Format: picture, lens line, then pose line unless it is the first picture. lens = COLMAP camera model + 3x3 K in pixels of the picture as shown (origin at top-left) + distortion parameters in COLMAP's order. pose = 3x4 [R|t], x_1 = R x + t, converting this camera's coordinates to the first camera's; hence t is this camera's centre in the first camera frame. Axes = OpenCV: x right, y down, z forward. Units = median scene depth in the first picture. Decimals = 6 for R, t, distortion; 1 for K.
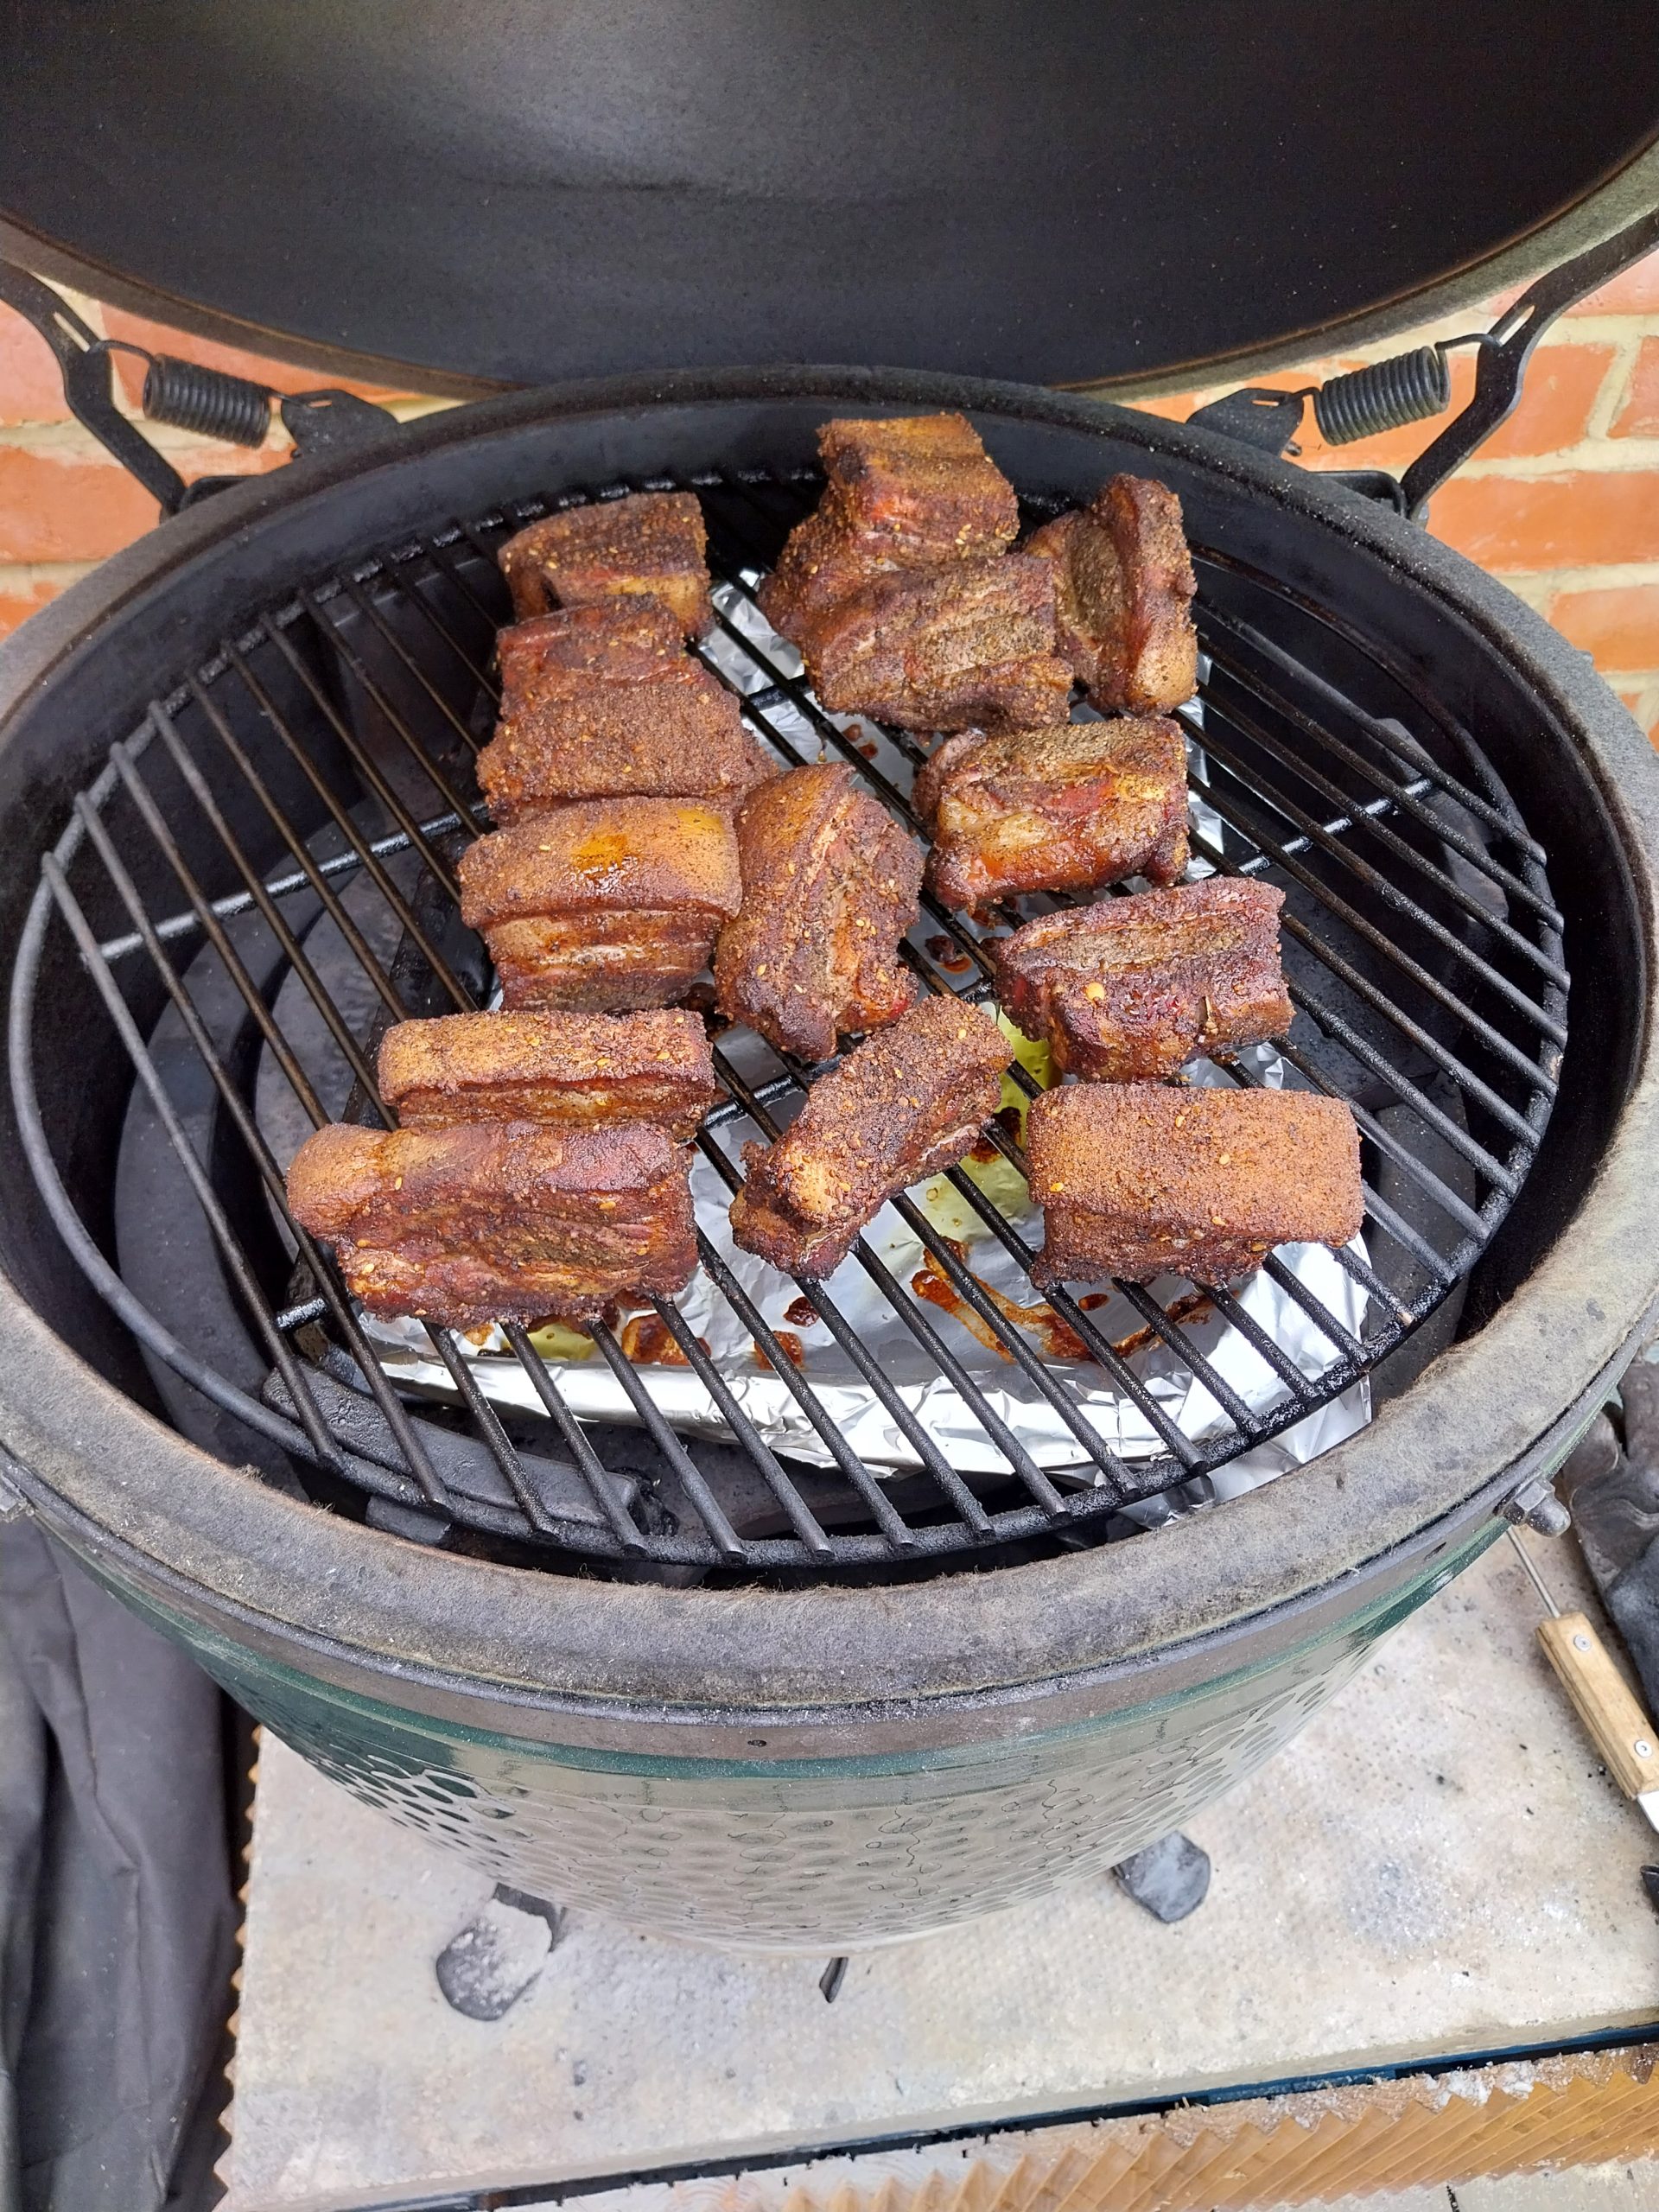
lens RADIAL K [[1626.2, 0, 806.7], [0, 1626.2, 1125.4], [0, 0, 1]] dist [-0.013047, -0.001813]
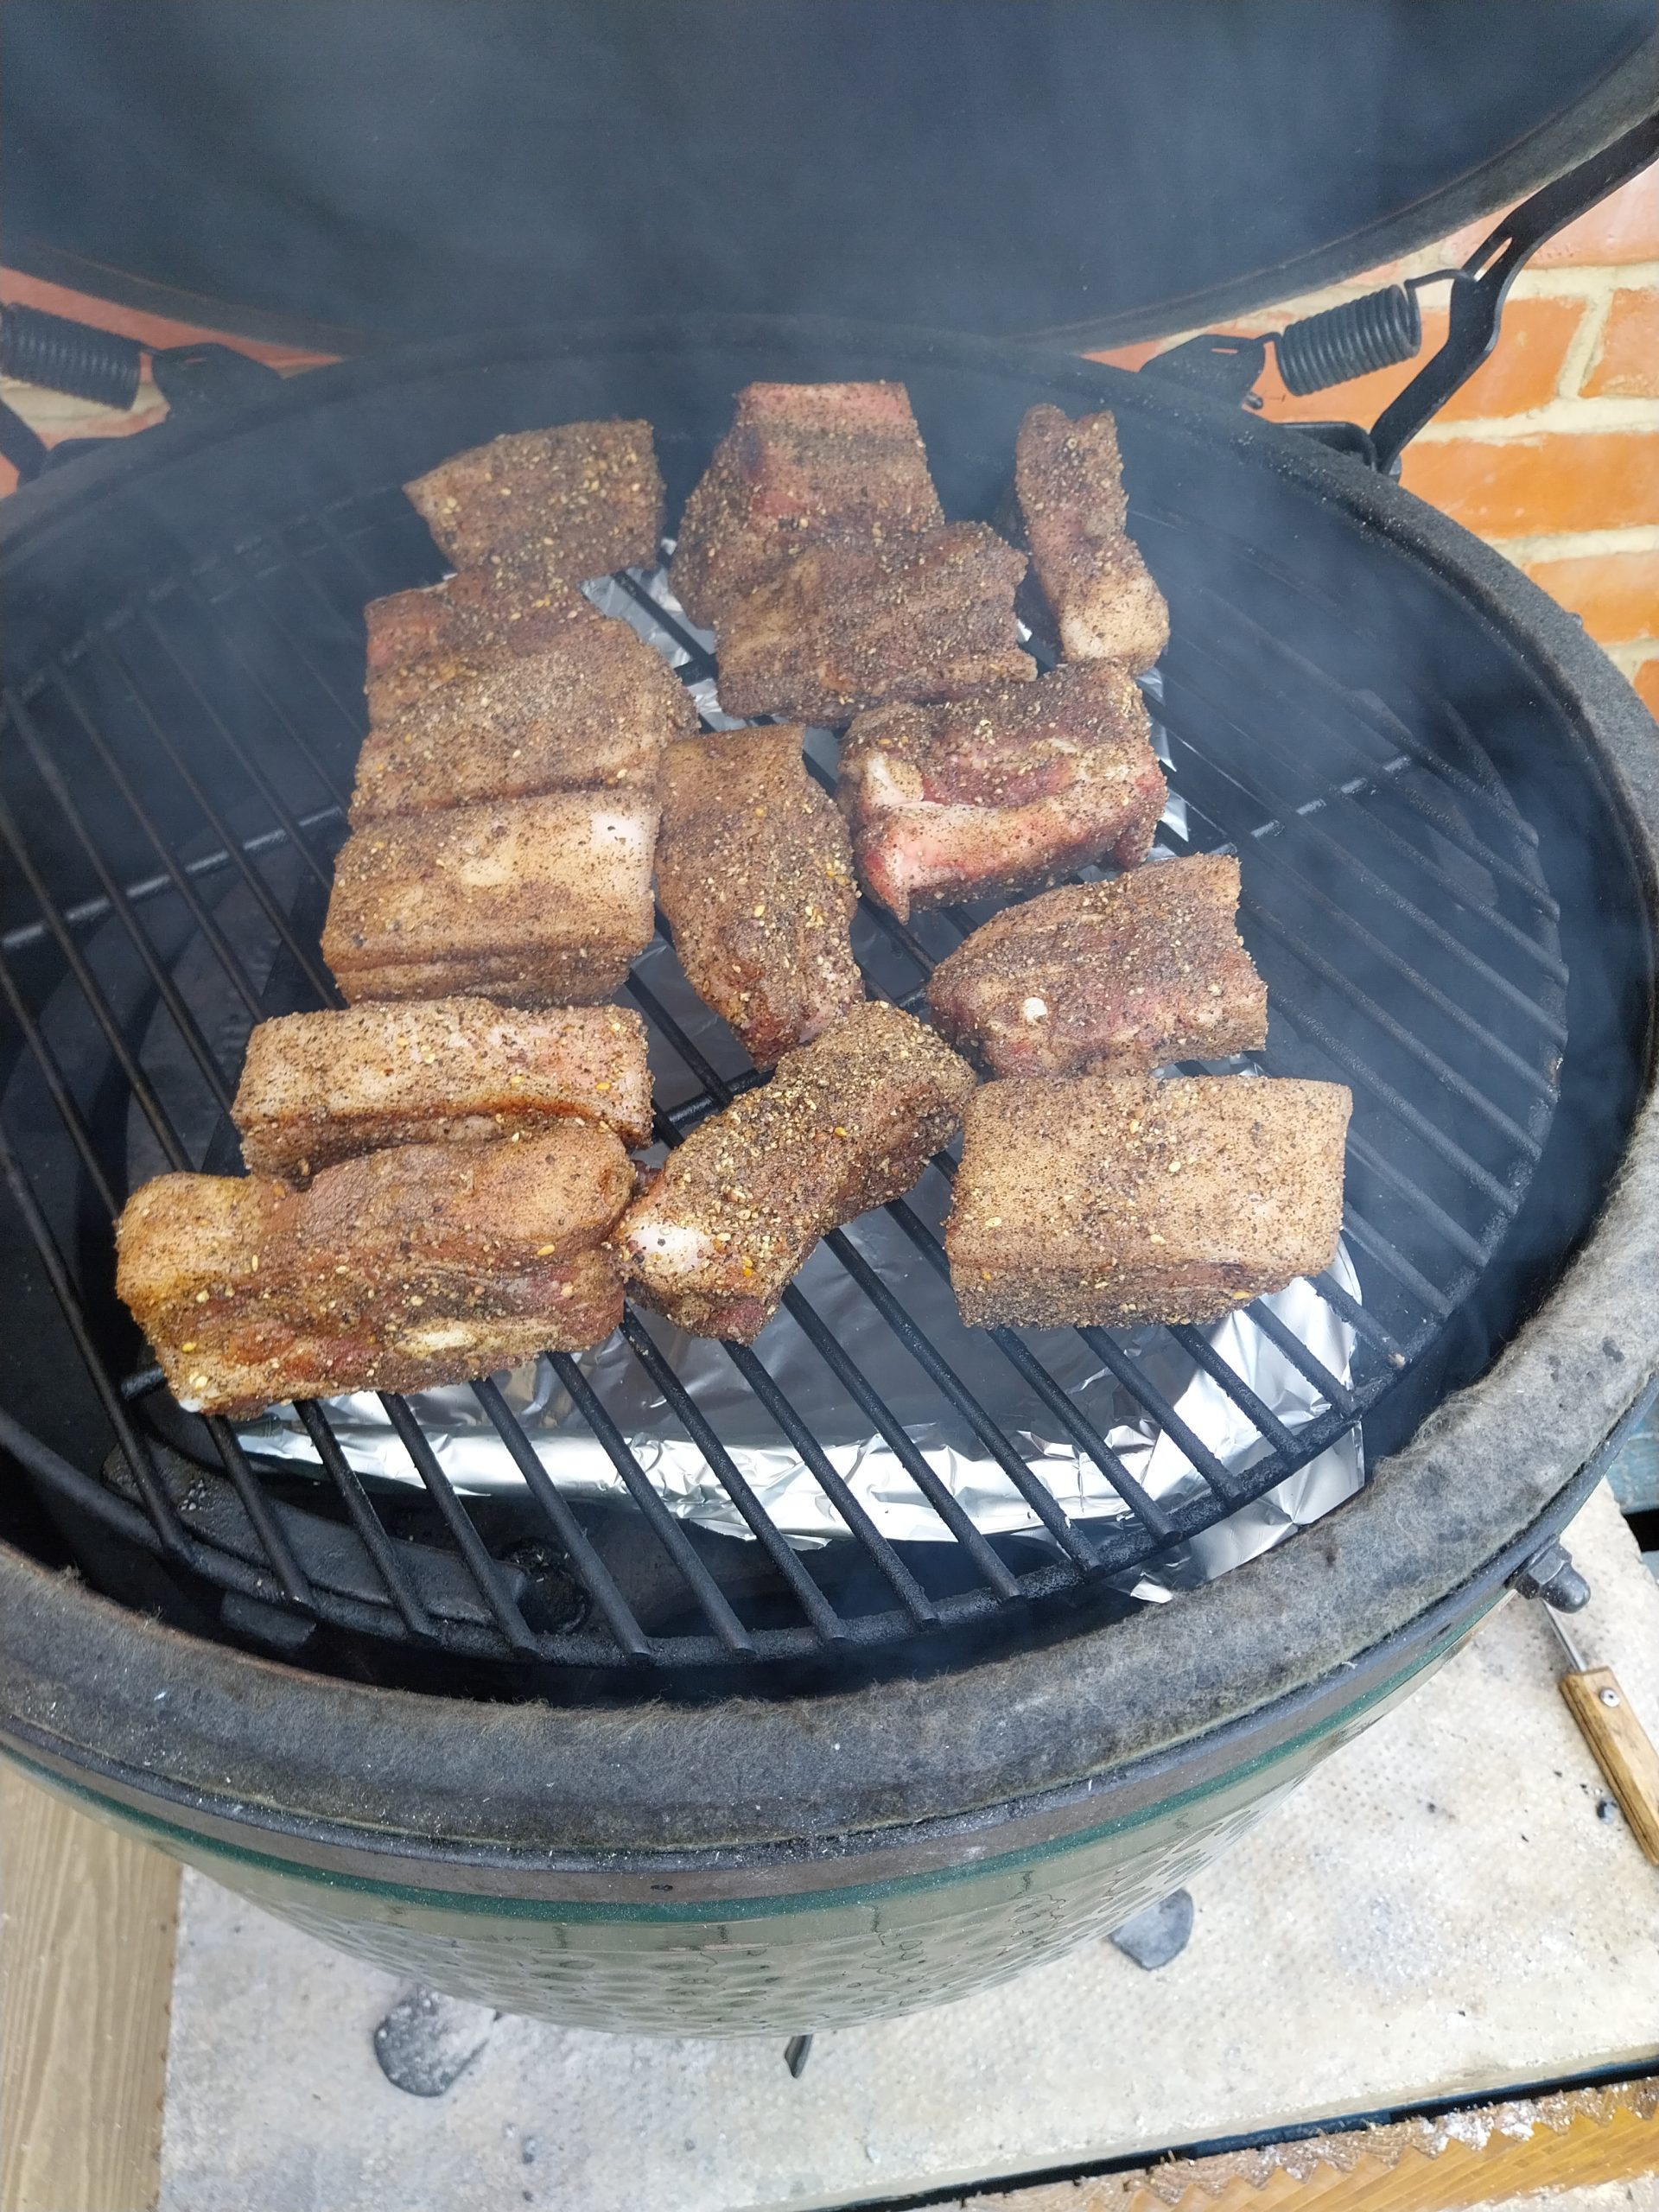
lens RADIAL K [[1626.2, 0, 823.4], [0, 1626.2, 1125.3], [0, 0, 1]] dist [-0.013047, -0.001813]
pose [[0.999467, -0.019401, 0.026263, 0.025053], [0.019229, 0.999792, 0.006784, -0.016067], [-0.026389, -0.006275, 0.999632, 0.091022]]
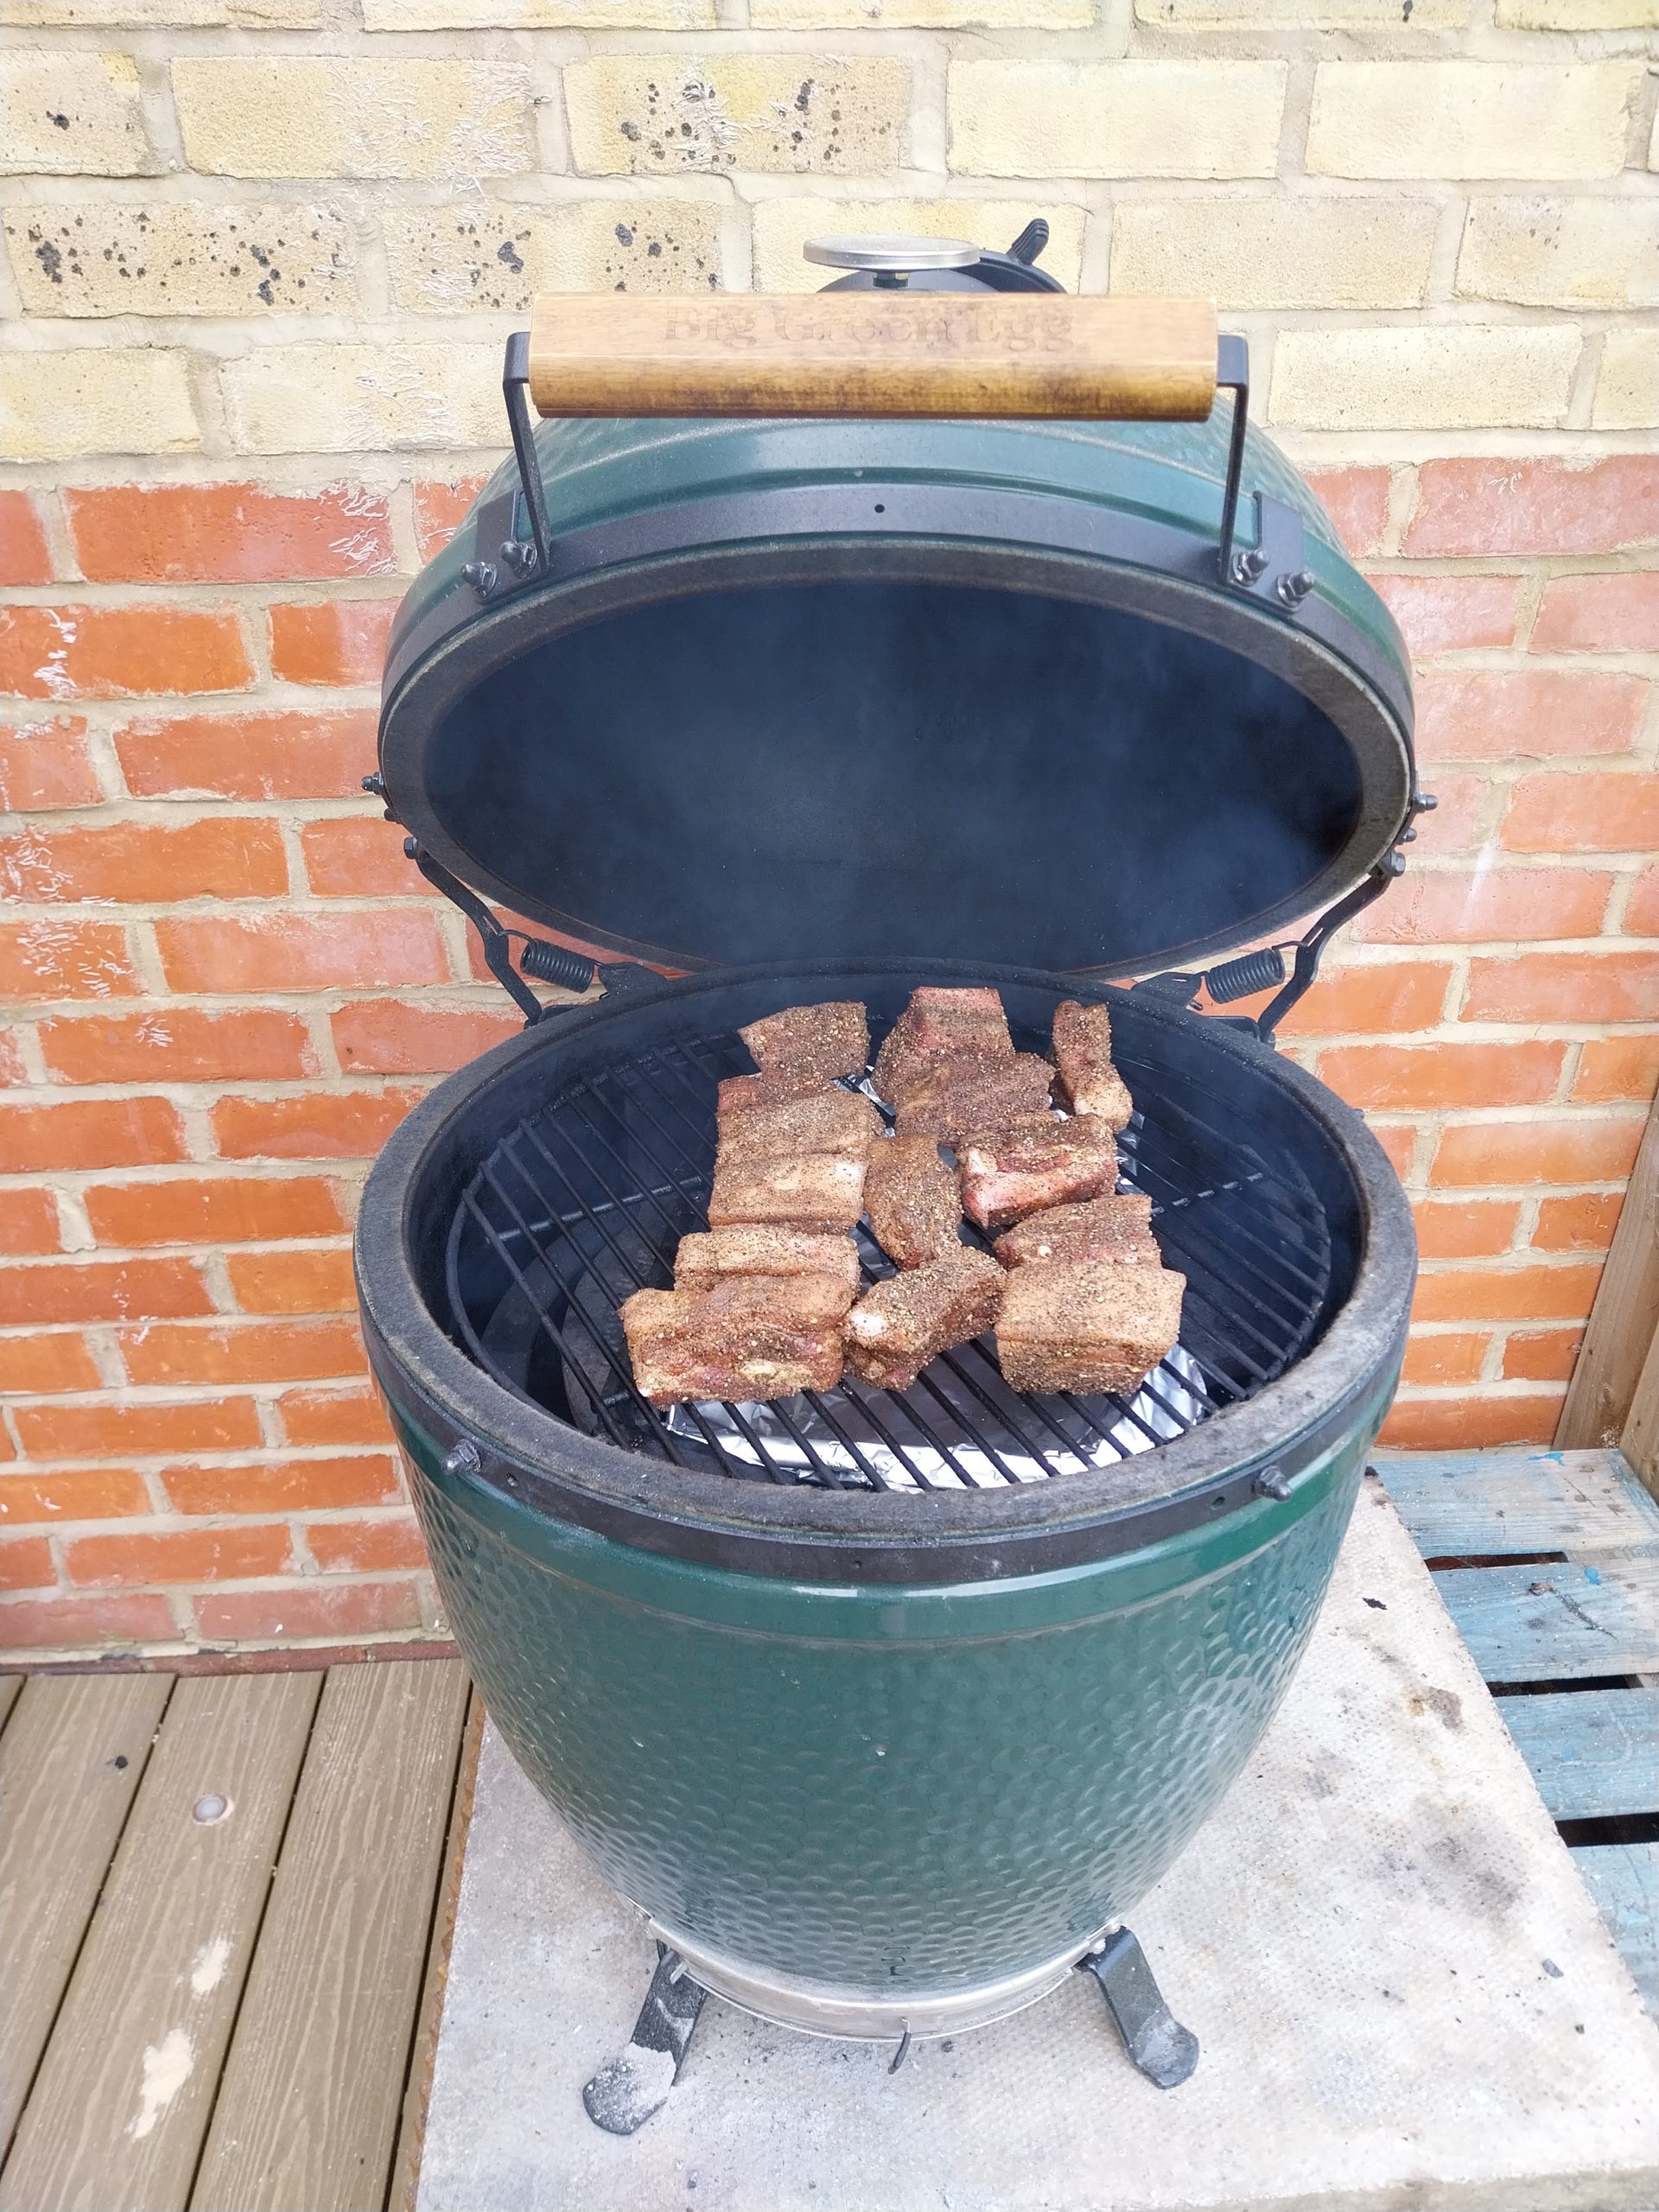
lens RADIAL K [[1626.2, 0, 828.9], [0, 1626.2, 1176.0], [0, 0, 1]] dist [-0.013047, -0.001813]
pose [[0.998467, 0.025114, -0.049318, 0.012034], [-0.039888, 0.944286, -0.326699, 0.365560], [0.038366, 0.328165, 0.943841, -0.628918]]
